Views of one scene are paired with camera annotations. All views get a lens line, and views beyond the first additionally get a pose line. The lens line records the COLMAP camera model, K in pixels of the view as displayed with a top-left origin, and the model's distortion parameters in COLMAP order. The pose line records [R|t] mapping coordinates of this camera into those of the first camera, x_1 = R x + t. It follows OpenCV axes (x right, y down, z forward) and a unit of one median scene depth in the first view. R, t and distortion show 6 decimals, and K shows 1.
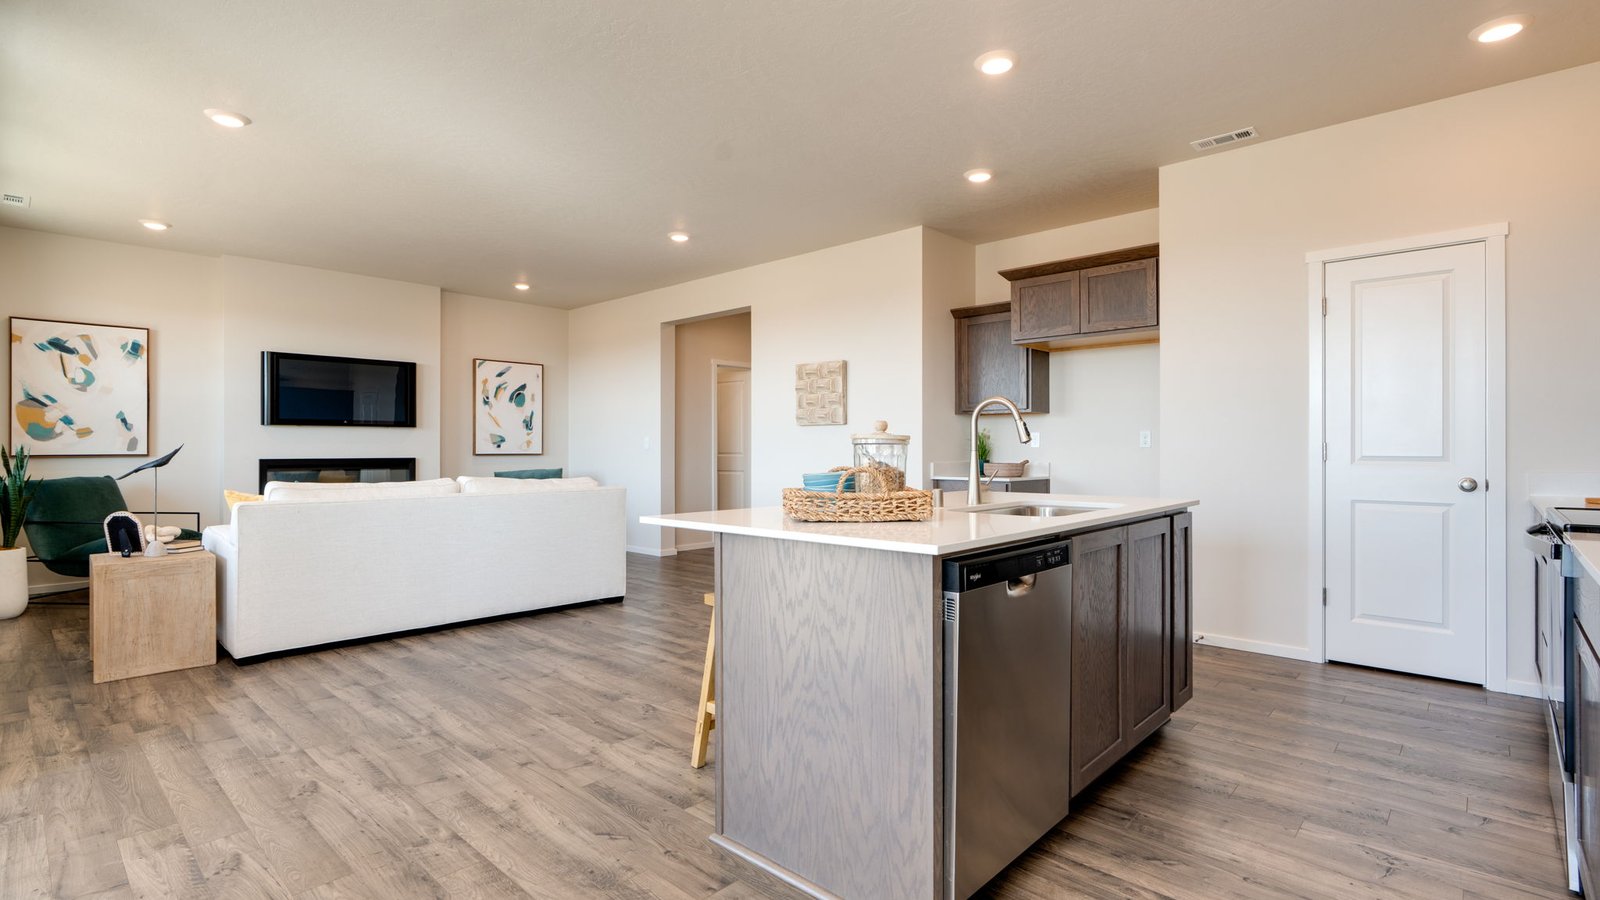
lens RADIAL K [[751.1, 0, 799.0], [0, 751.1, 452.0], [0, 0, 1]] dist [-0.010394, 0.002751]
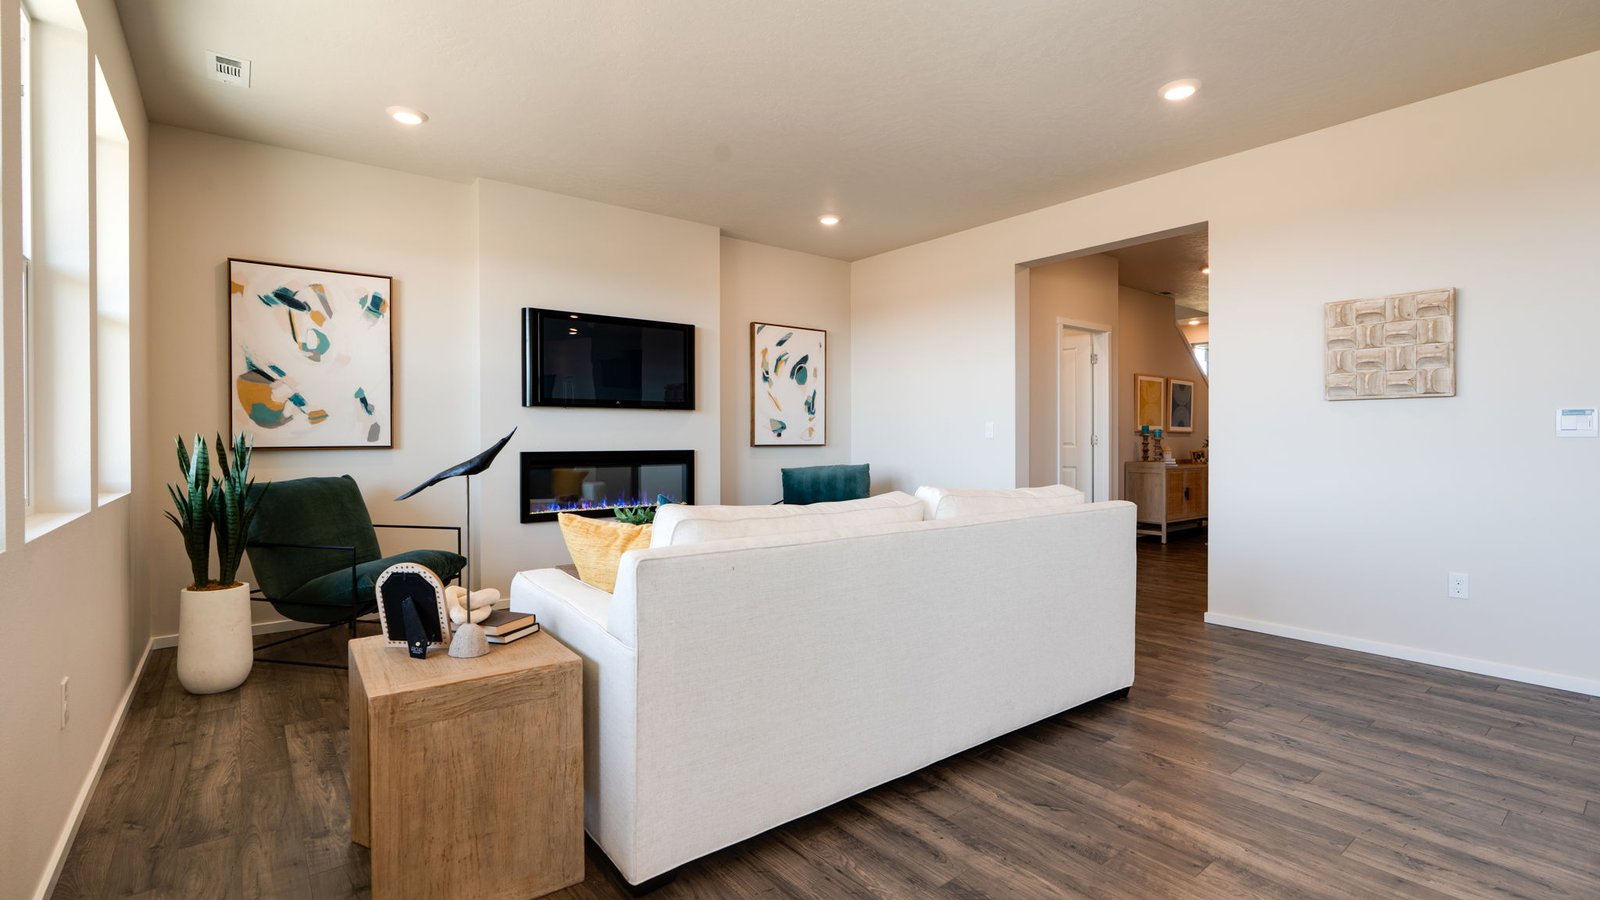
lens RADIAL K [[751.1, 0, 811.0], [0, 751.1, 450.4], [0, 0, 1]] dist [-0.010394, 0.002751]
pose [[0.986322, 0.001979, -0.164816, -0.352182], [-0.000027, 0.999930, 0.011851, -0.001157], [0.164828, -0.011684, 0.986253, 0.346957]]
